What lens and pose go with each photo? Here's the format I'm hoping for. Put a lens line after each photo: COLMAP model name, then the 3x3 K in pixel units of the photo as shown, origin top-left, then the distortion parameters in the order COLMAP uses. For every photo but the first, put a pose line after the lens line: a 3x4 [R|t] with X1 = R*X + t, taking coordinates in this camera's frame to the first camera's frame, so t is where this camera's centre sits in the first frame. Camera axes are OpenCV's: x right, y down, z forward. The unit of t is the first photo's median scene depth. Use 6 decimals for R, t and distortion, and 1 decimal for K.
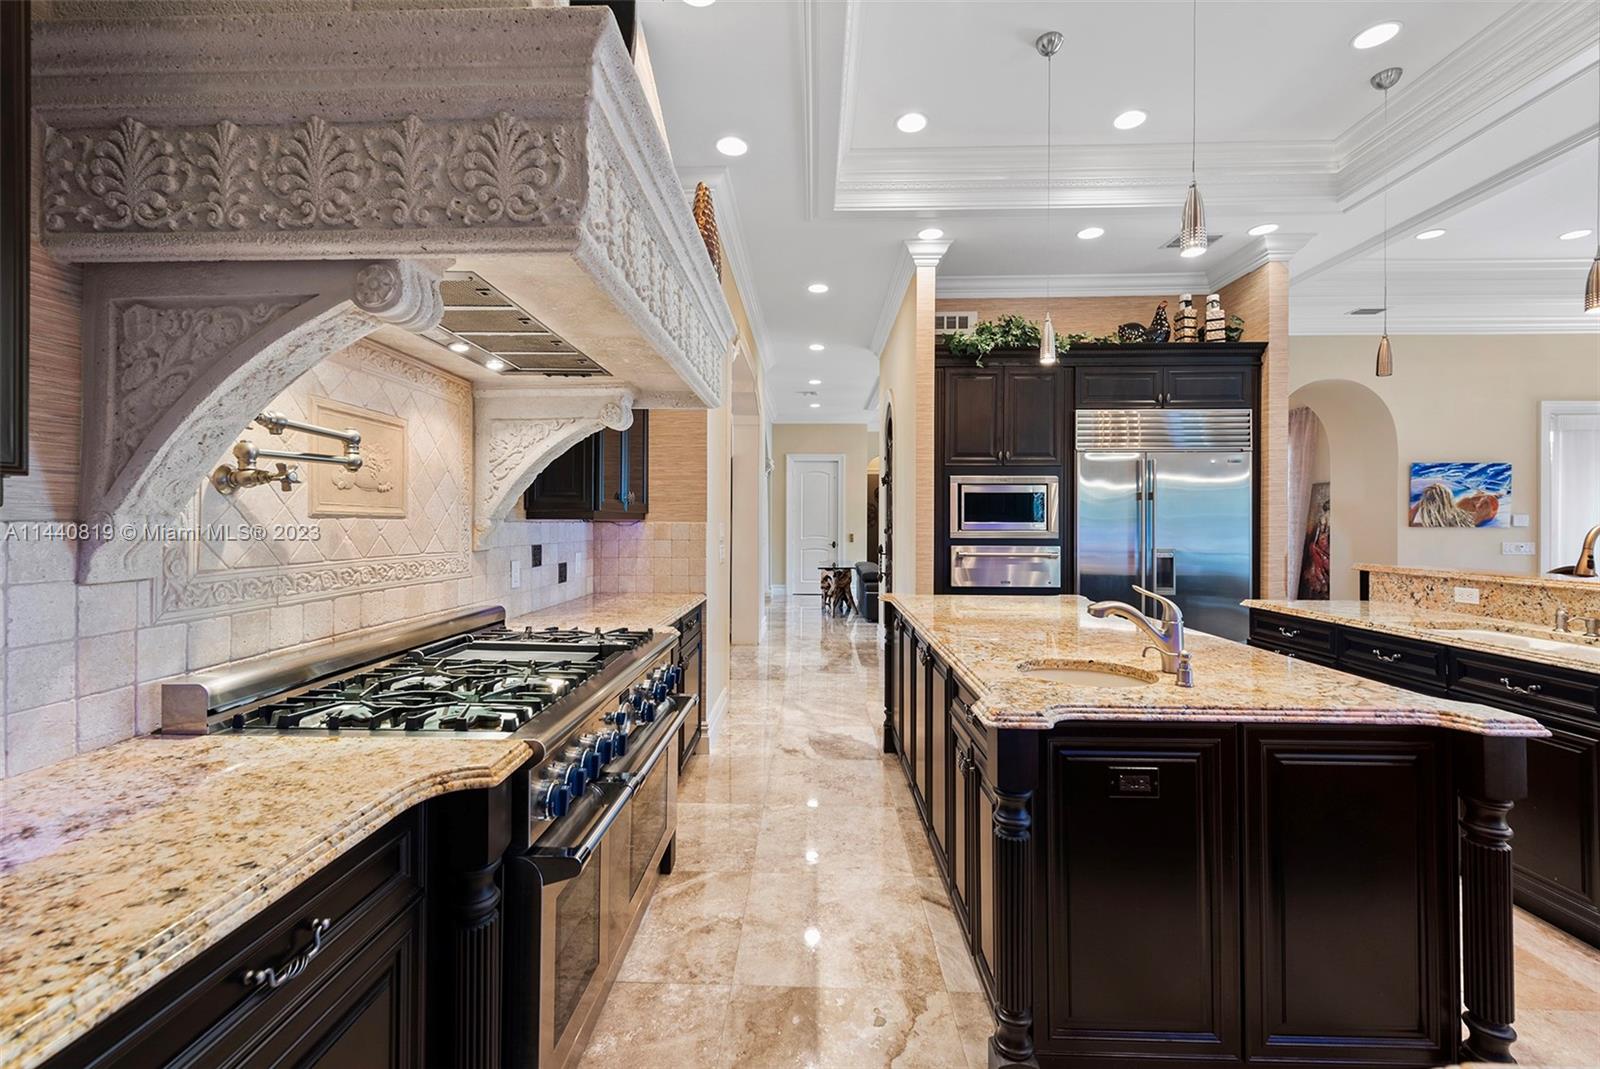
lens RADIAL K [[675.4, 0, 792.7], [0, 675.4, 524.2], [0, 0, 1]] dist [-0.000577, -0.000441]
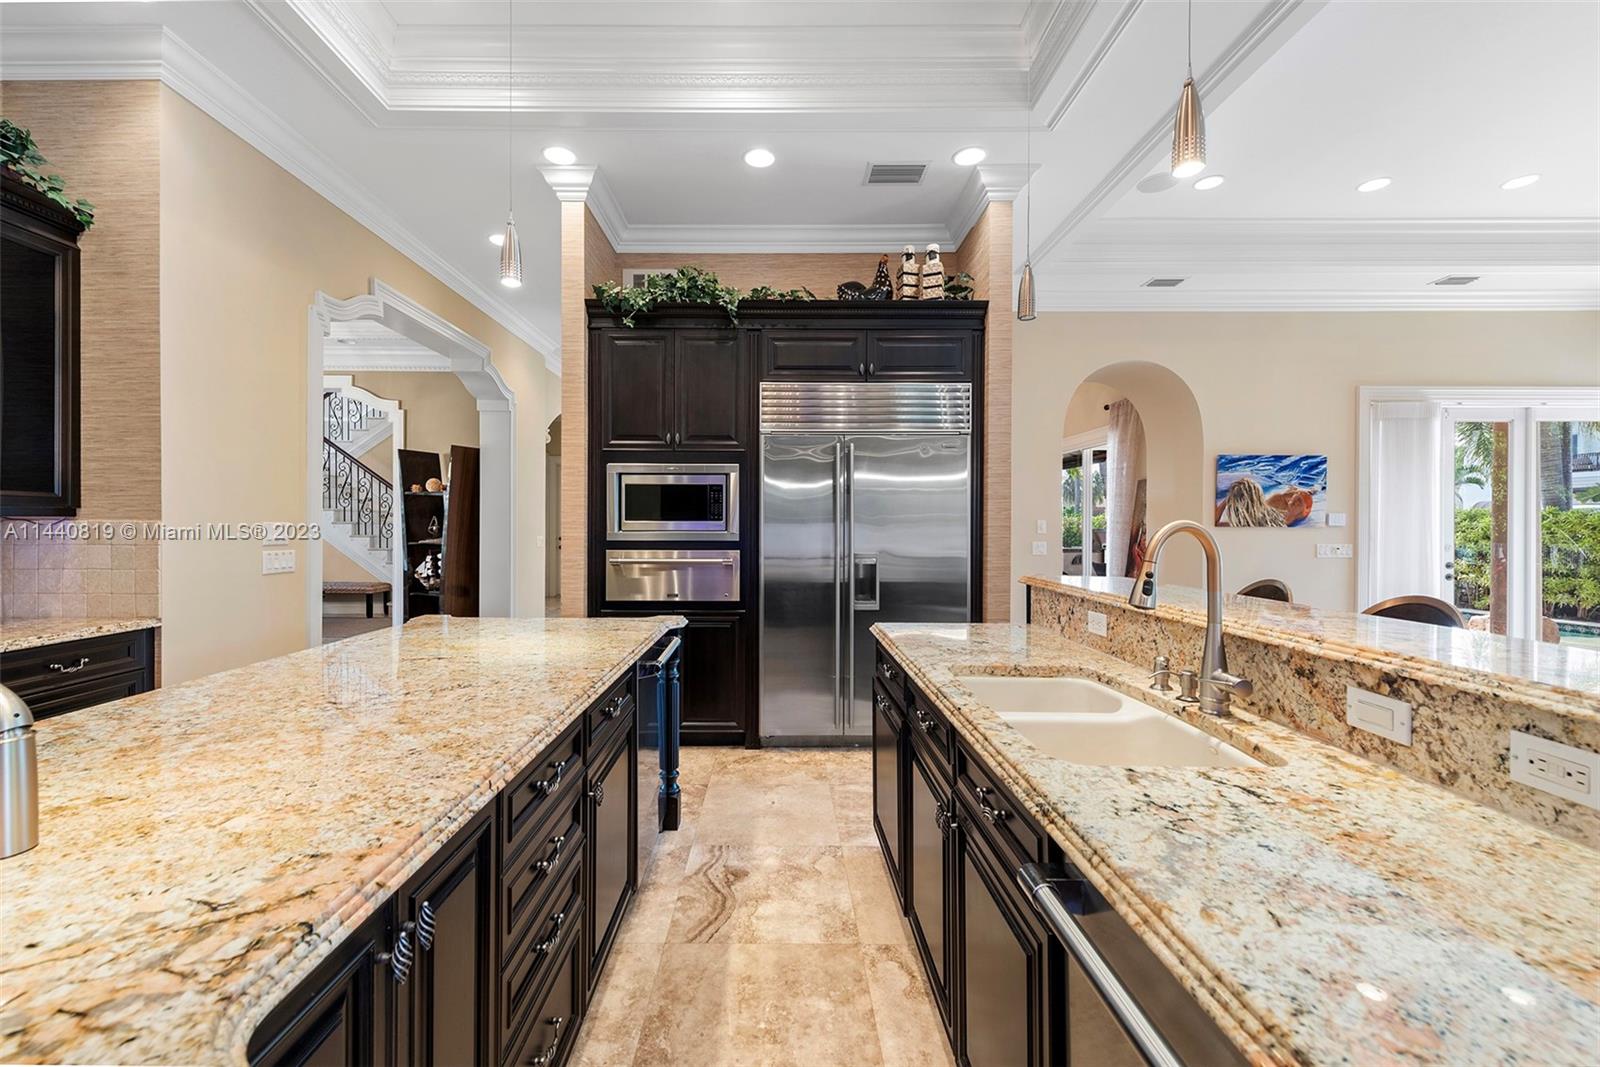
lens RADIAL K [[641.0, 0, 792.9], [0, 641.0, 529.6], [0, 0, 1]] dist [0.005643, 0.000468]
pose [[0.999298, -0.000451, 0.037451, 0.424461], [0.000175, 0.999973, 0.007360, 0.002014], [-0.037454, -0.007349, 0.999271, 0.222860]]
